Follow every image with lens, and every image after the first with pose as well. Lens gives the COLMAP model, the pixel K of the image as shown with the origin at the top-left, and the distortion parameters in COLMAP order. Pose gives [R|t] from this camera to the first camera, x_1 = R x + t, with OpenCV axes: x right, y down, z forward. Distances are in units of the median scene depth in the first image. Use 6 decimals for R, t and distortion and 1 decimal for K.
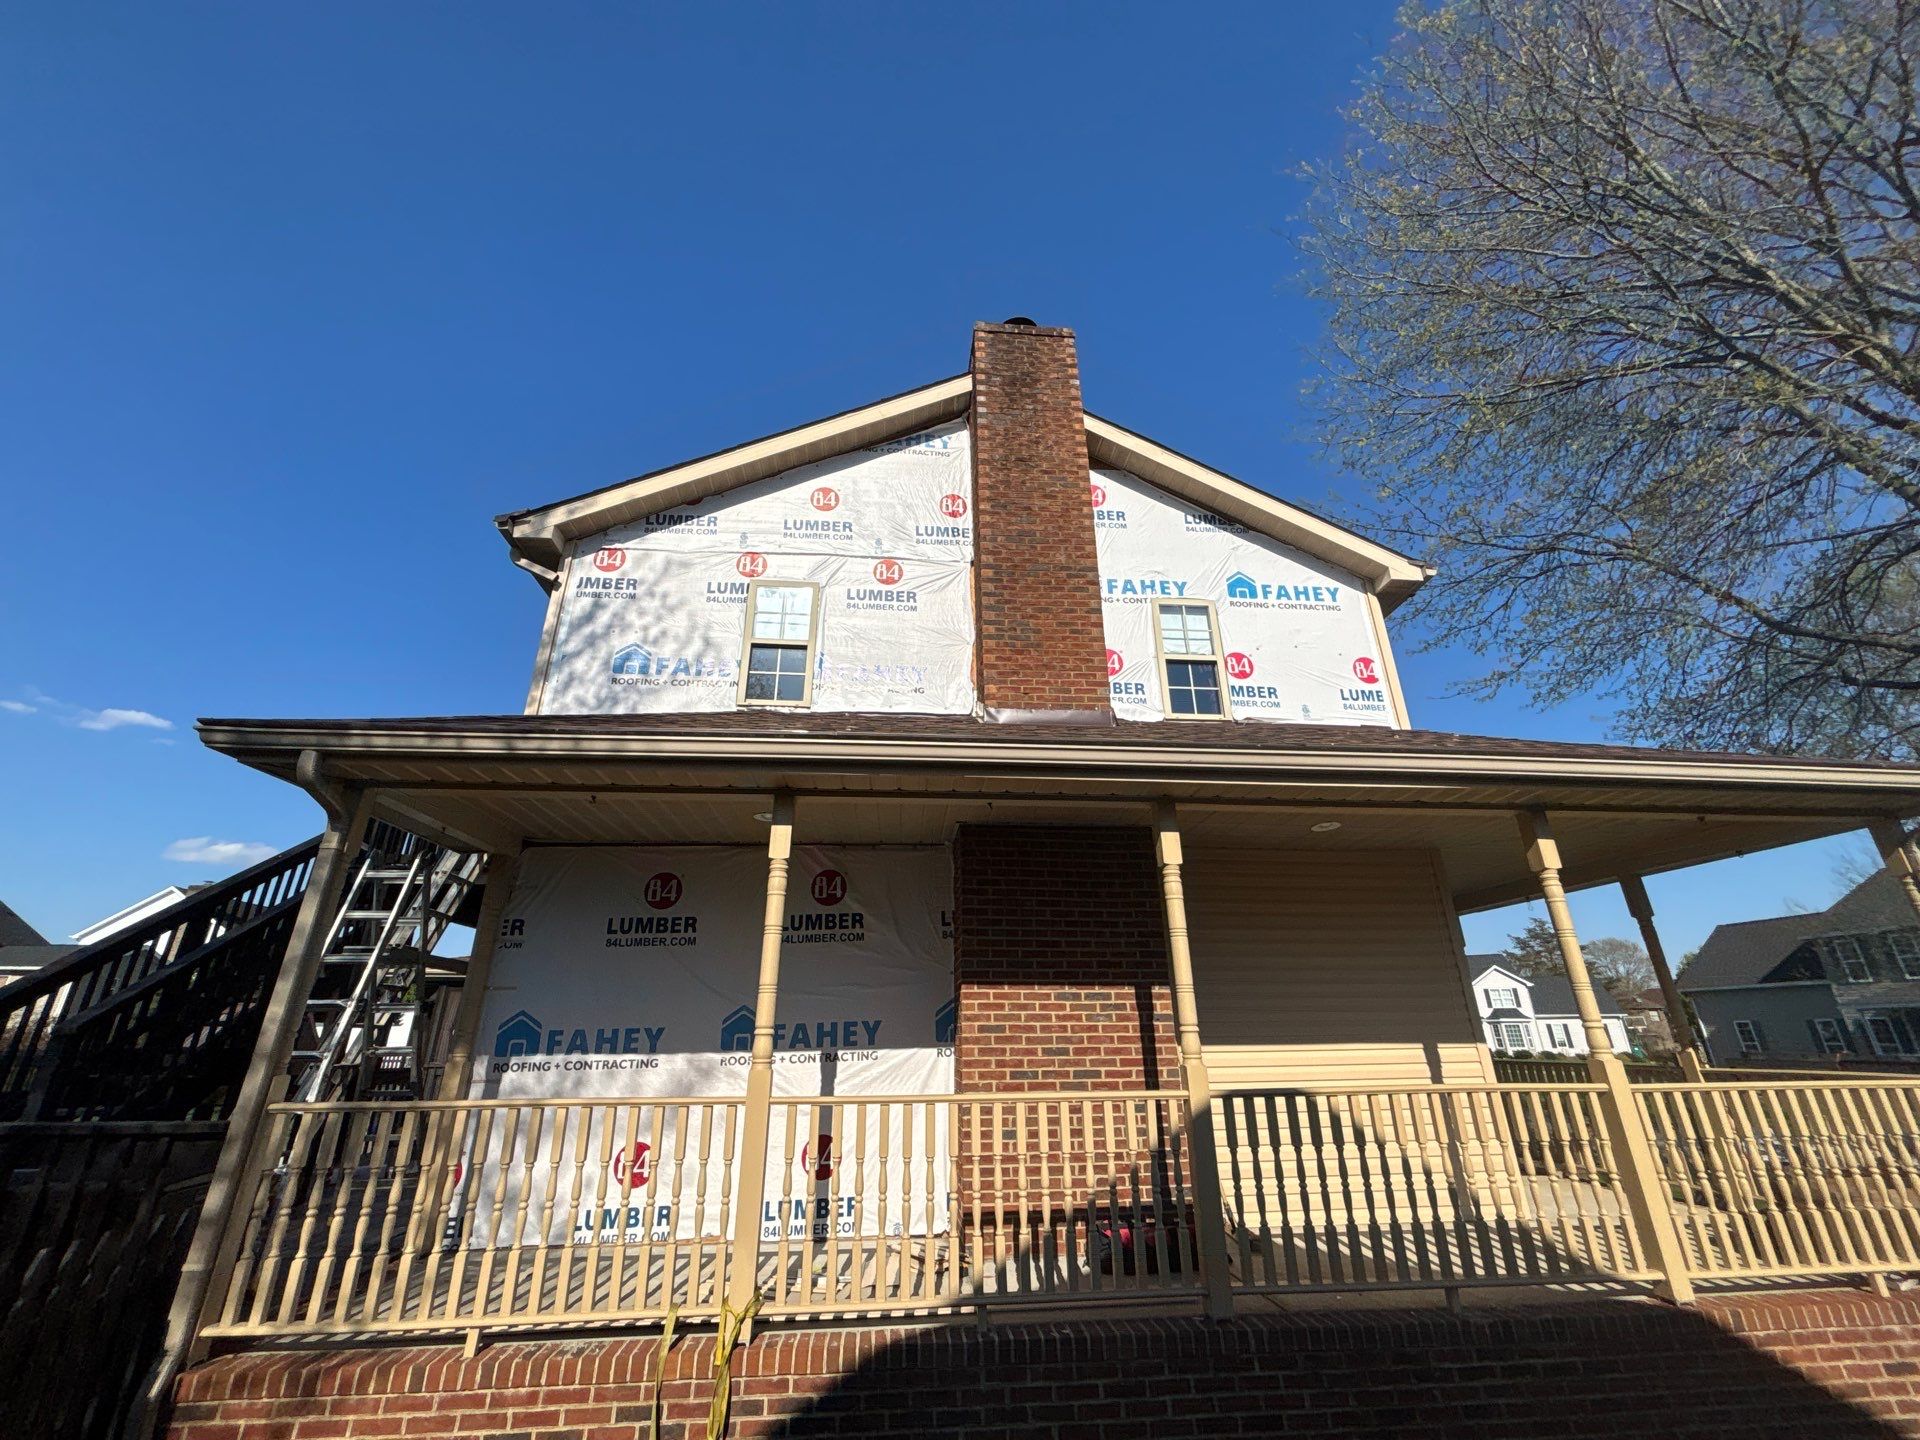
lens RADIAL K [[766.1, 0, 965.1], [0, 766.1, 721.4], [0, 0, 1]] dist [-0.002178, -0.000077]
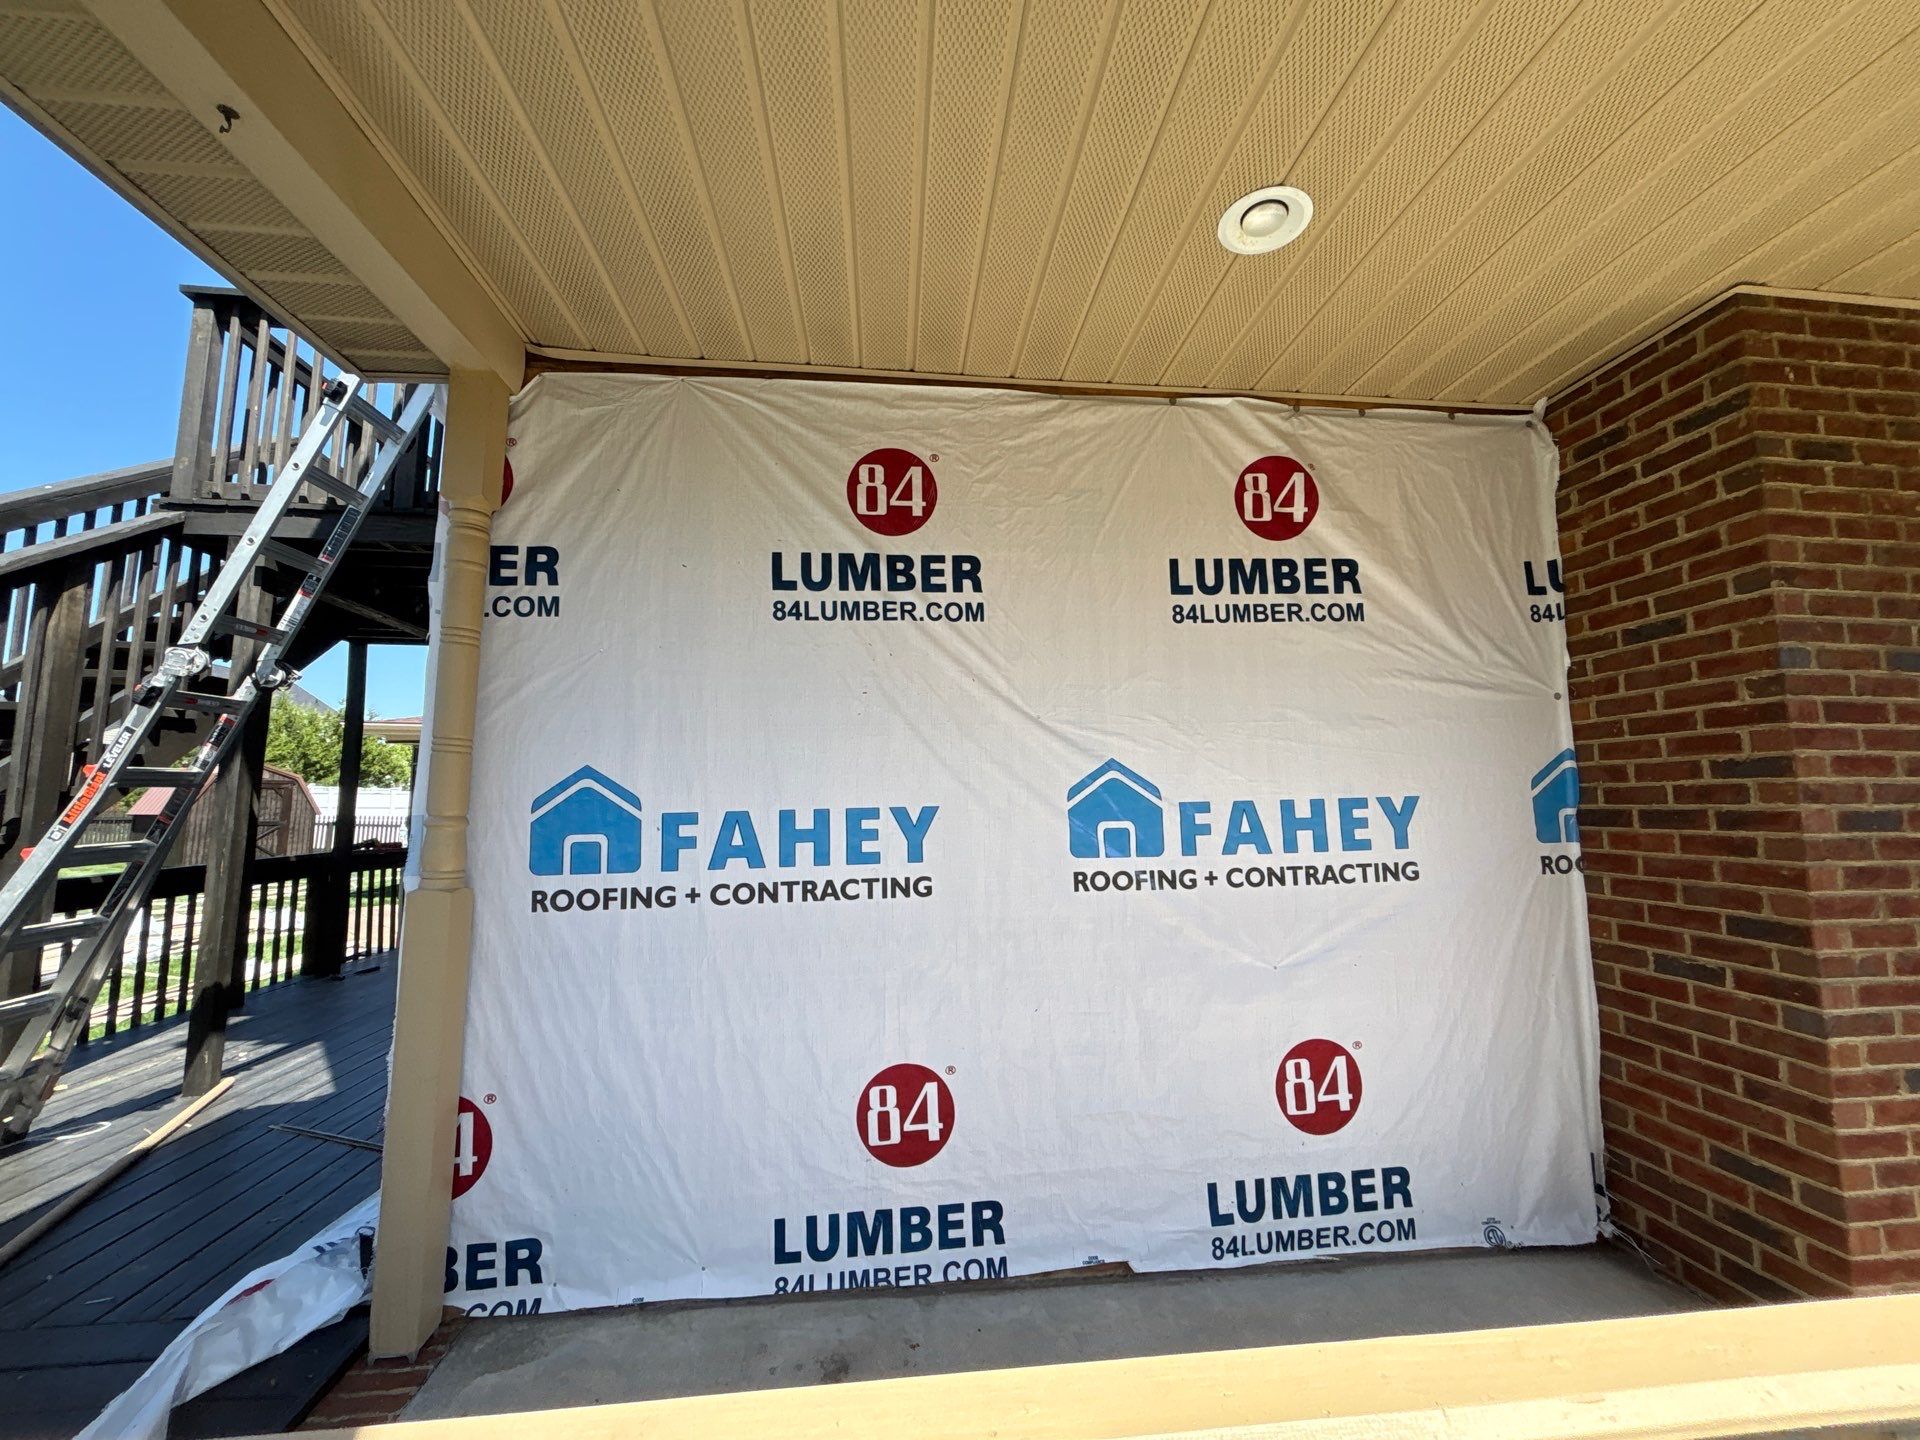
lens RADIAL K [[787.8, 0, 956.8], [0, 787.8, 715.6], [0, 0, 1]] dist [0.020751, -0.000281]
pose [[0.999915, 0.012960, -0.001123, -0.313794], [-0.012121, 0.959596, 0.281120, 0.190227], [0.004721, -0.281083, 0.959672, 0.497016]]
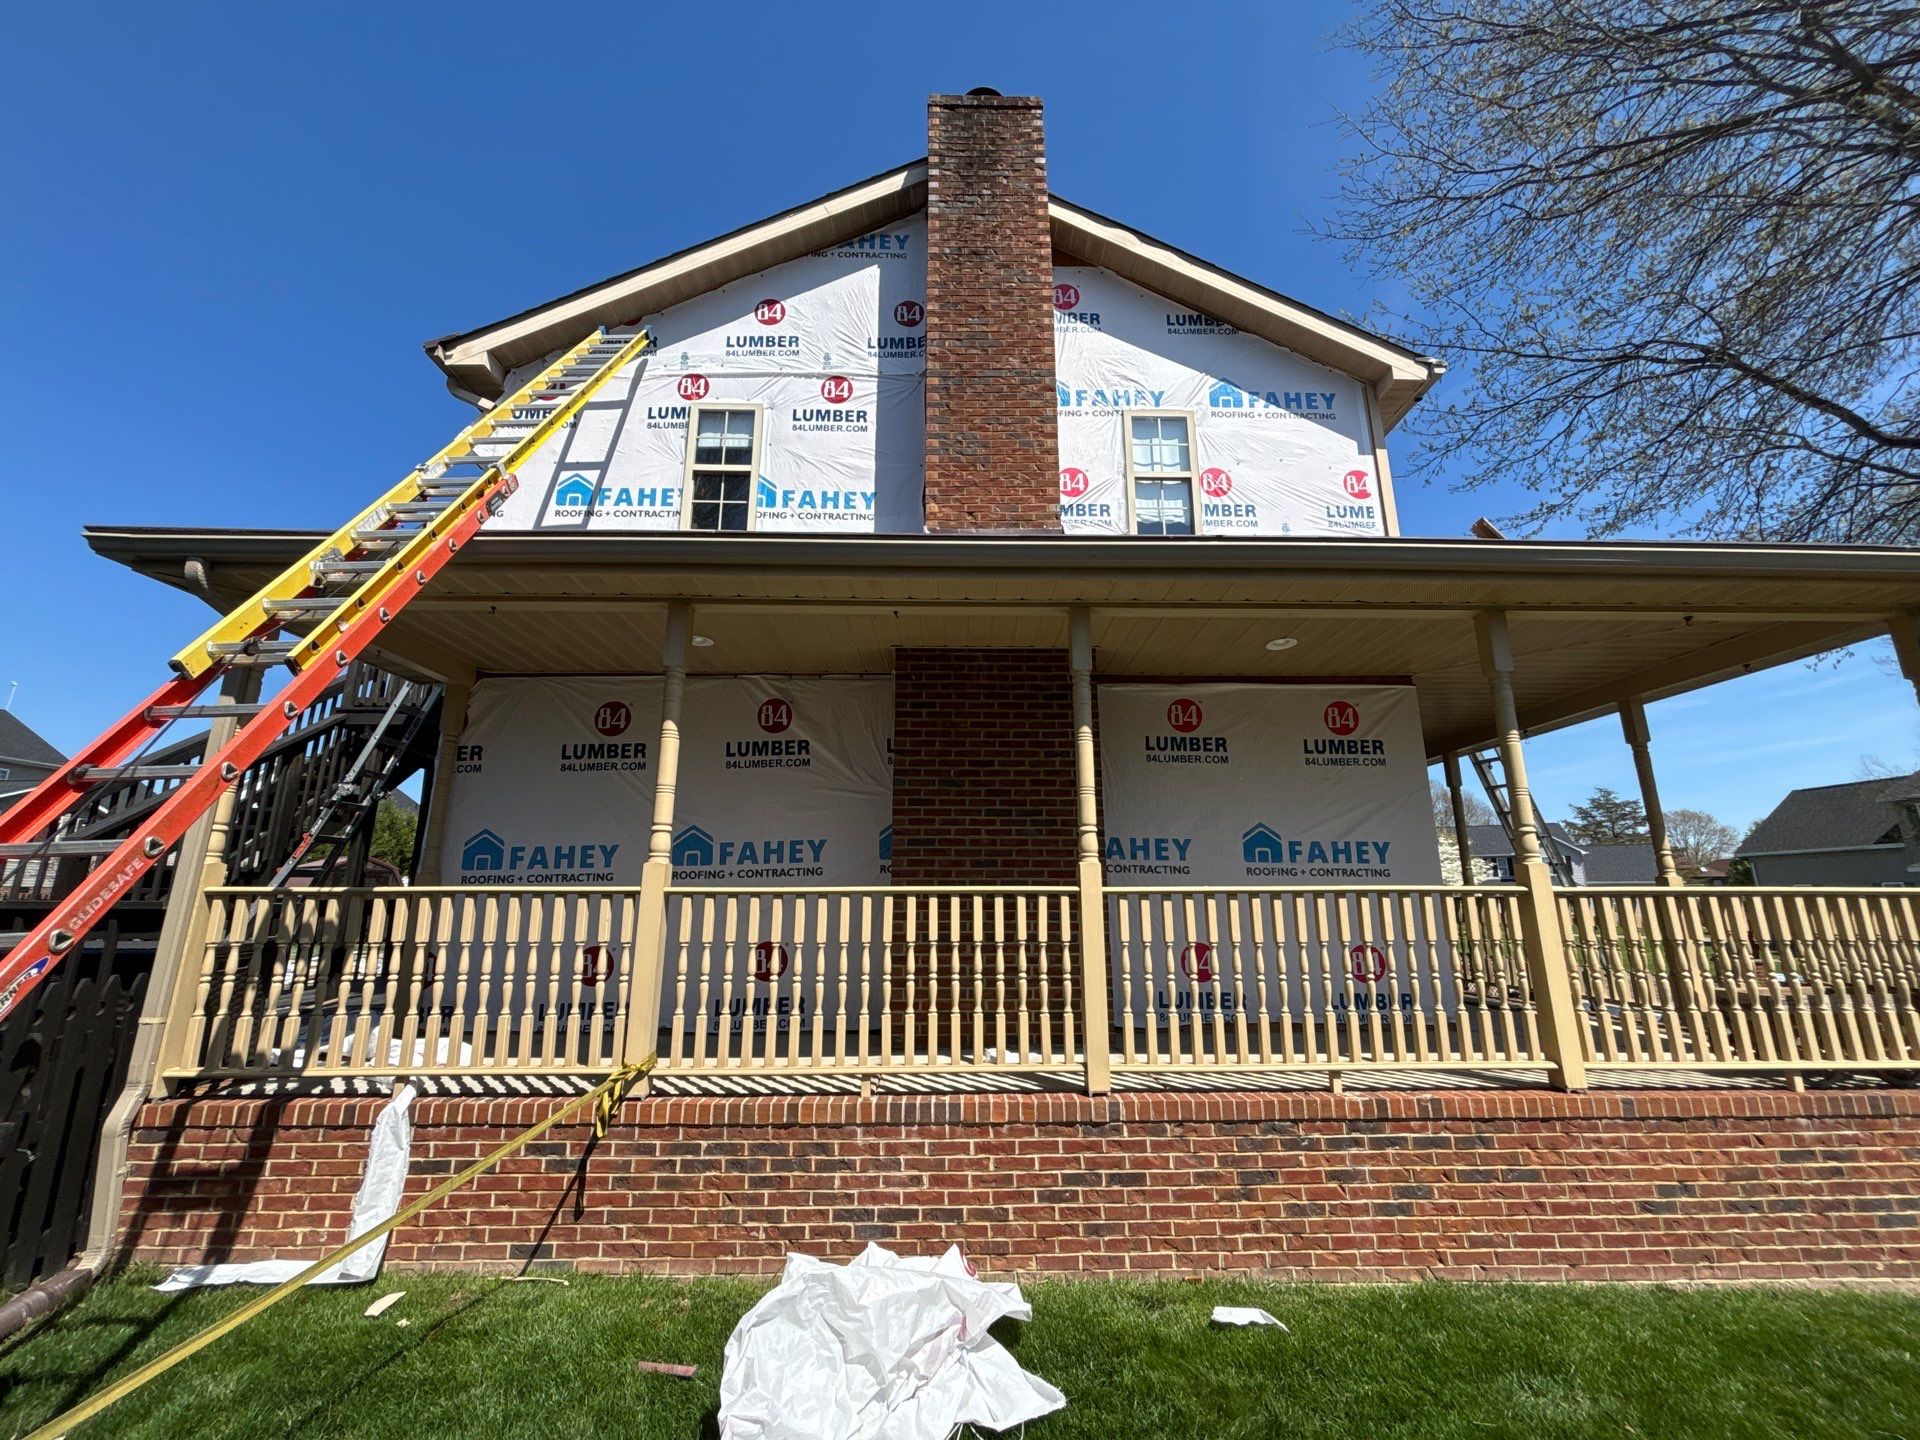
lens RADIAL K [[775.5, 0, 958.0], [0, 775.5, 713.5], [0, 0, 1]] dist [-0.016806, 0.009115]
pose [[0.997683, -0.009118, -0.067426, 0.115459], [0.019397, 0.987972, 0.153414, 0.057812], [0.065217, -0.154366, 0.985859, 0.017636]]
